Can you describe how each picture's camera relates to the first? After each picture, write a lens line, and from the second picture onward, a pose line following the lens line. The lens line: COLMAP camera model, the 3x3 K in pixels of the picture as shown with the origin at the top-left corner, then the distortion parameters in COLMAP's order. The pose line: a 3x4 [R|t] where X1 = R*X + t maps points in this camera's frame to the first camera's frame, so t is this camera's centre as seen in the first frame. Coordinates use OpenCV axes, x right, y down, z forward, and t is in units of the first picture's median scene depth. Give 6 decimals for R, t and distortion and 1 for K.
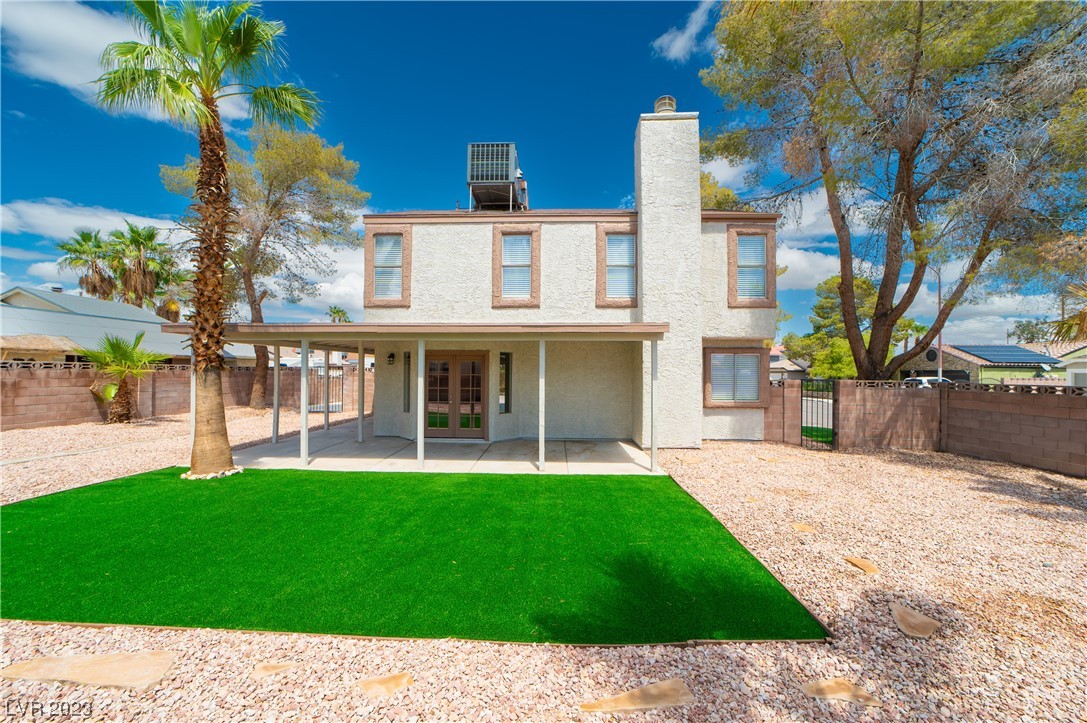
lens RADIAL K [[421.5, 0, 548.5], [0, 421.5, 366.6], [0, 0, 1]] dist [-0.028214, 0.007368]
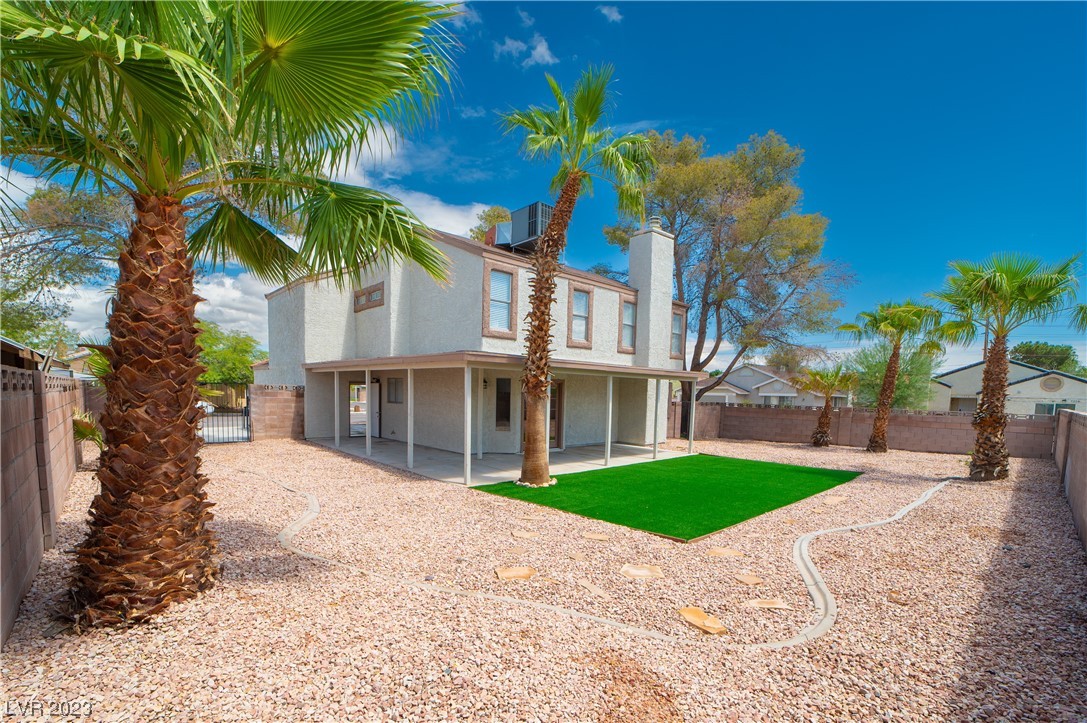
lens RADIAL K [[471.5, 0, 542.8], [0, 471.5, 437.6], [0, 0, 1]] dist [-0.025378, 0.000337]
pose [[0.715484, -0.057691, 0.696243, -1.217683], [-0.026706, 0.993598, 0.109774, -0.019643], [-0.698119, -0.097136, 0.709362, -0.002082]]
